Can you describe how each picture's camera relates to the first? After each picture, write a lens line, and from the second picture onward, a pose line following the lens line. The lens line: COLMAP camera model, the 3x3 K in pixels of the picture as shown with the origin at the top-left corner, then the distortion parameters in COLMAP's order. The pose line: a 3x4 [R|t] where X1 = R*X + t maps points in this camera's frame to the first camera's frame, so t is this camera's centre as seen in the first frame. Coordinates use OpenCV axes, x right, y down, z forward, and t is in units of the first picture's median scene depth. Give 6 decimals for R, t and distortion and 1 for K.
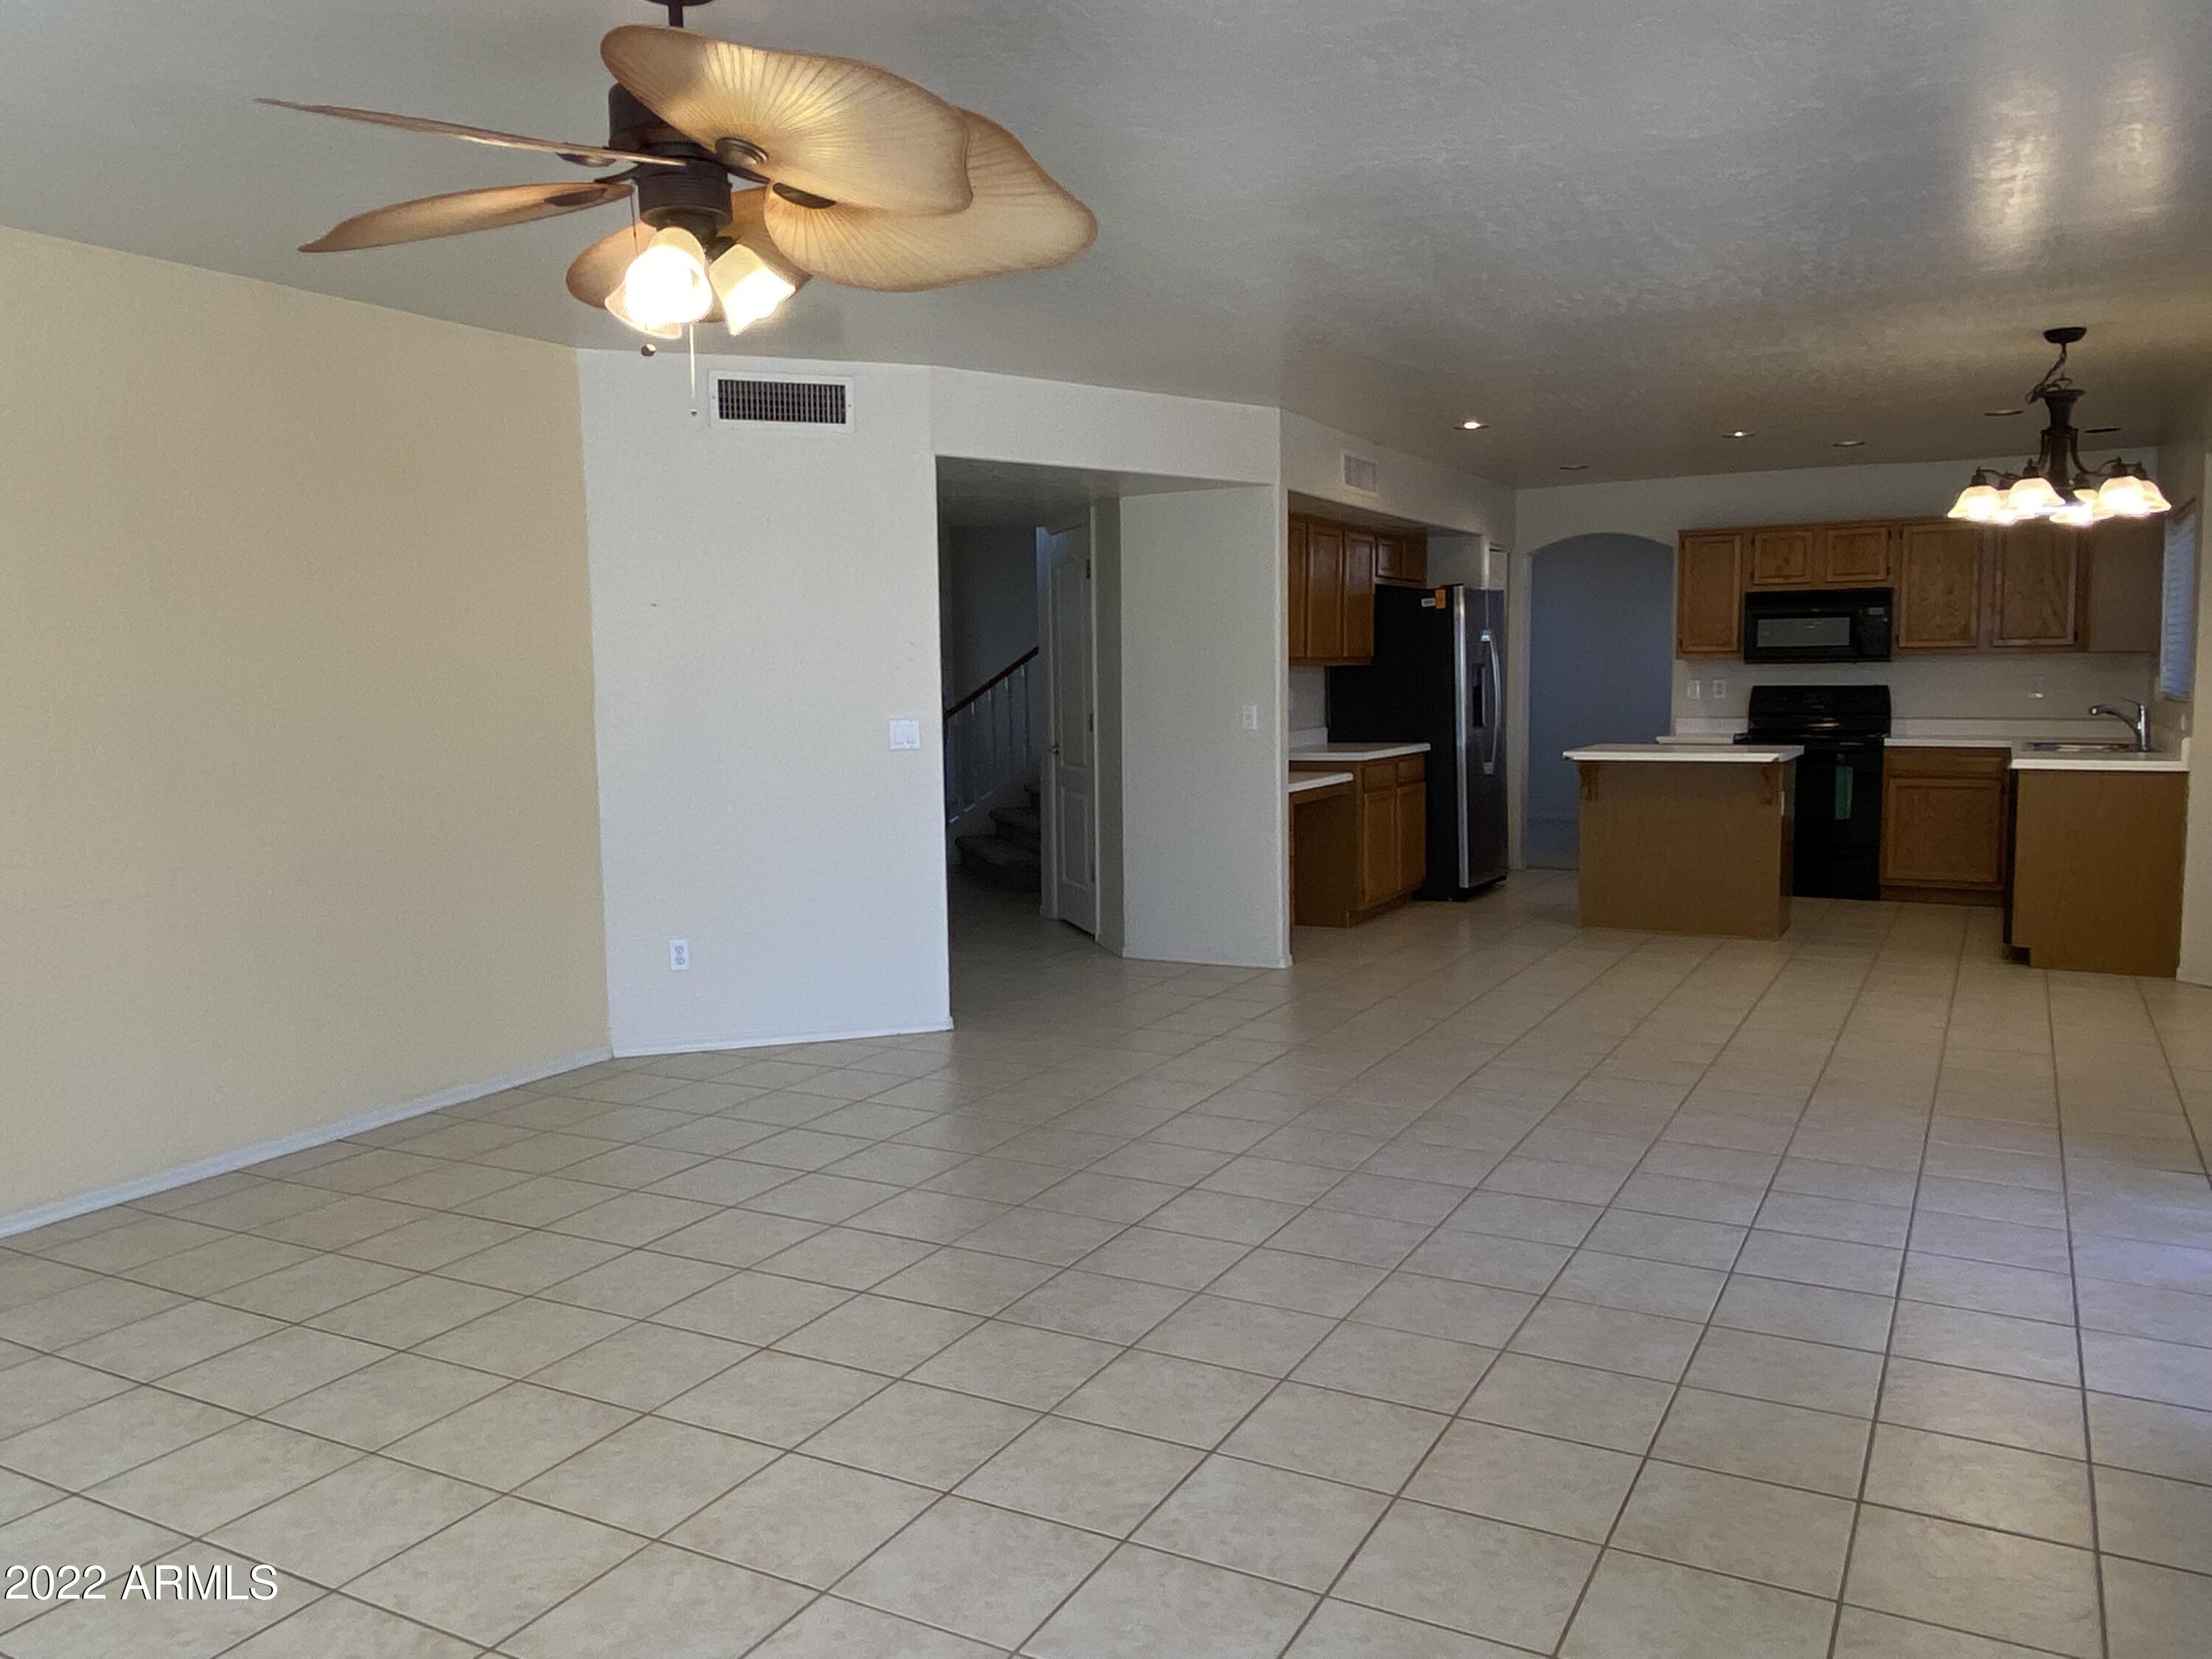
lens RADIAL K [[1624.2, 0, 1096.0], [0, 1624.2, 816.3], [0, 0, 1]] dist [0.102860, -0.141727]
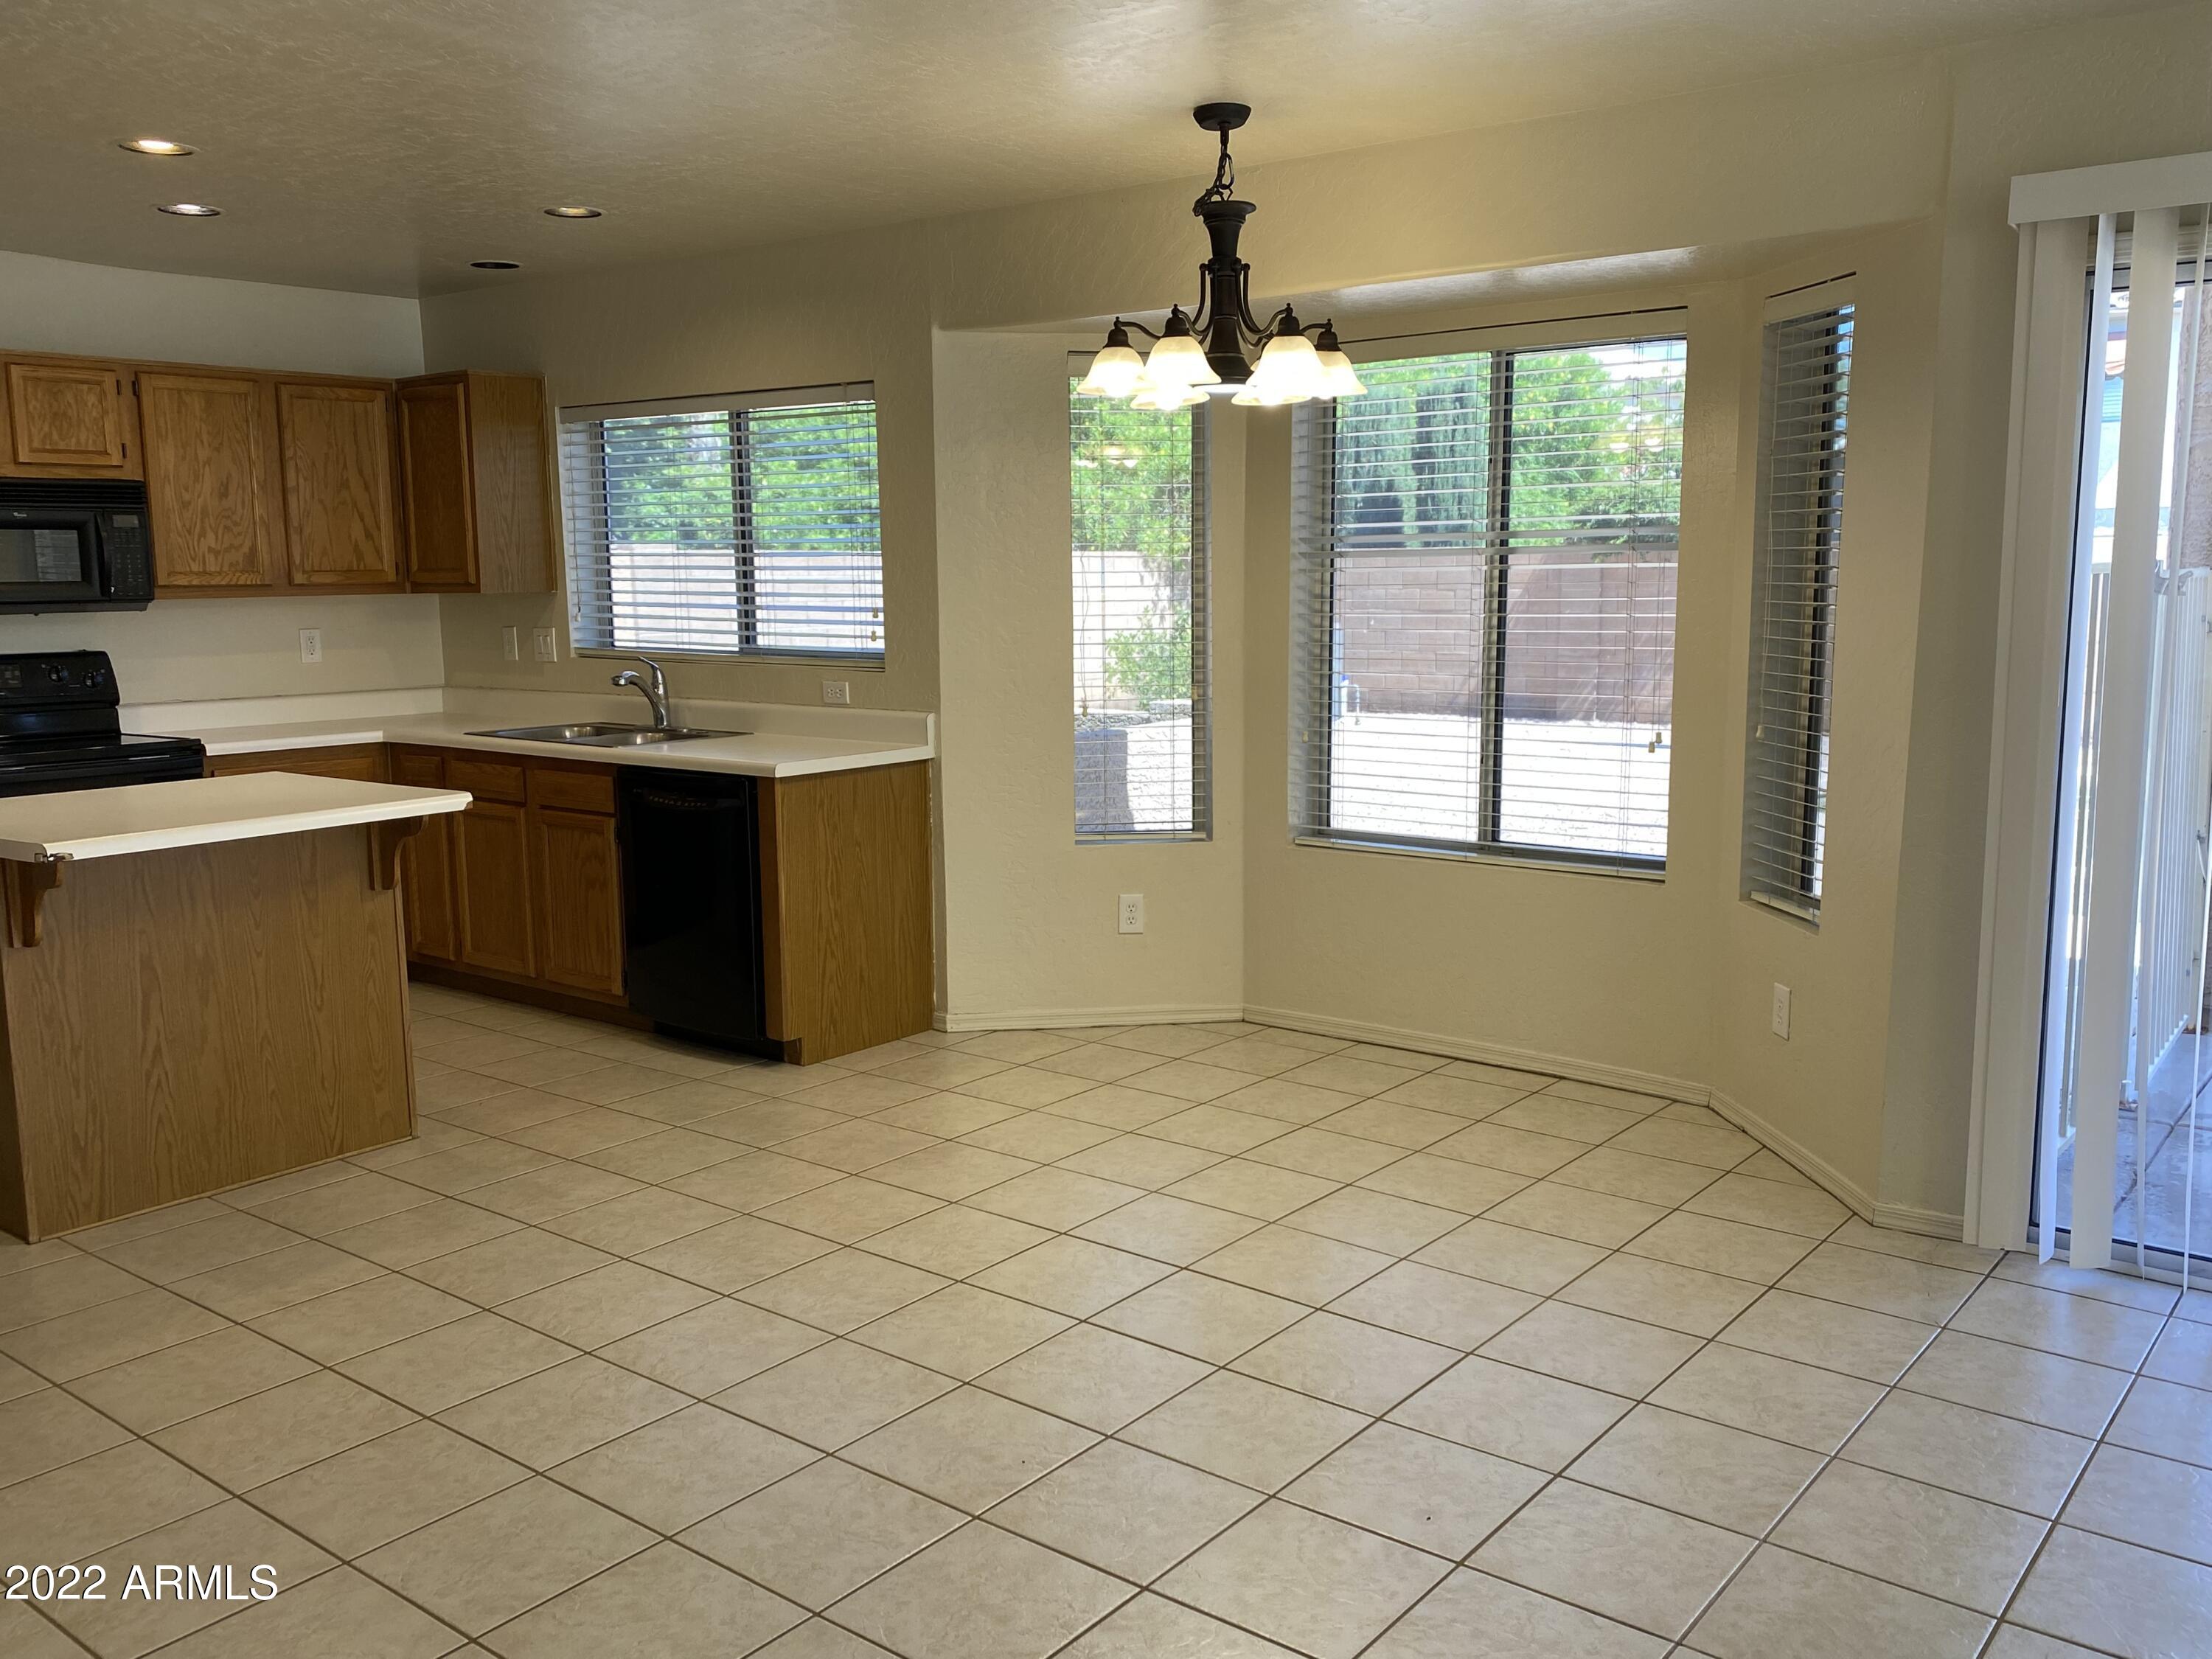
lens RADIAL K [[1851.3, 0, 1106.0], [0, 1851.3, 829.5], [0, 0, 1]] dist [0.006044, 0.000878]
pose [[0.167125, -0.131462, 0.977132, -0.109154], [0.095017, 0.988605, 0.116754, -0.062733], [-0.981346, 0.073332, 0.177712, 0.571205]]
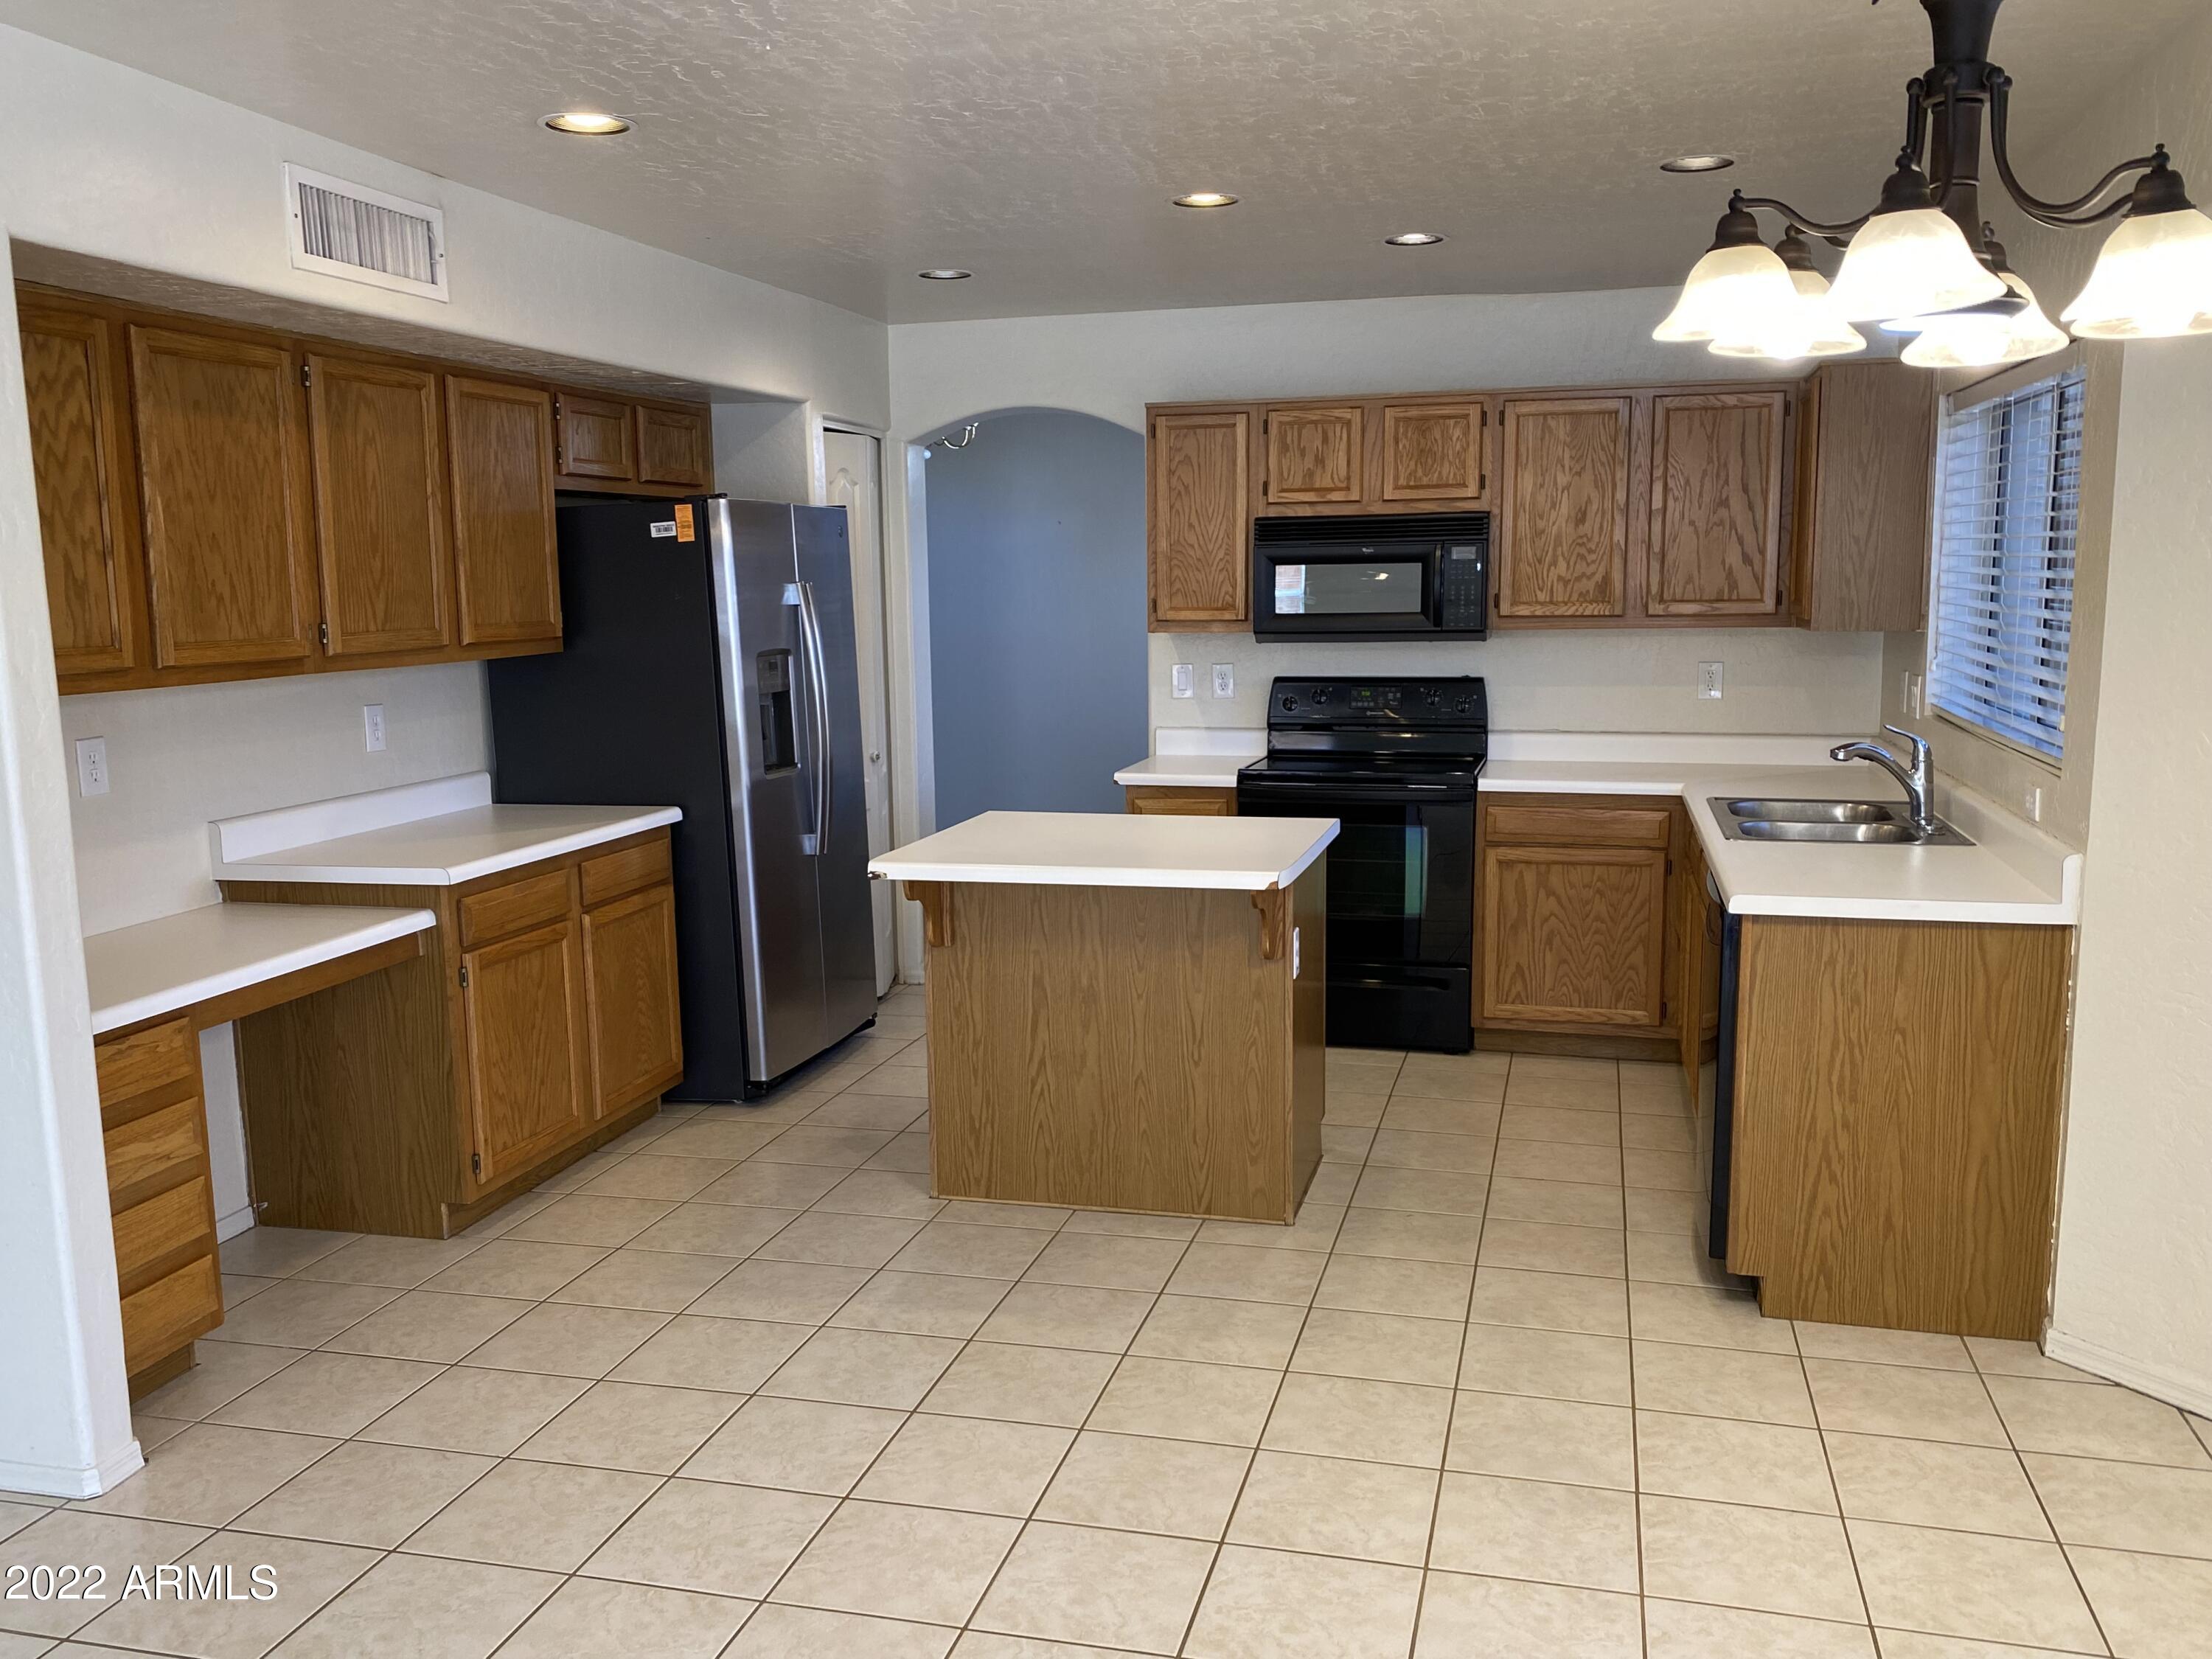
lens RADIAL K [[1811.6, 0, 1105.2], [0, 1811.6, 849.7], [0, 0, 1]] dist [0.146931, -0.360709]
pose [[0.969708, -0.037658, 0.241348, 0.195926], [0.022887, 0.997706, 0.063714, -0.065169], [-0.243193, -0.056260, 0.968345, 0.412450]]
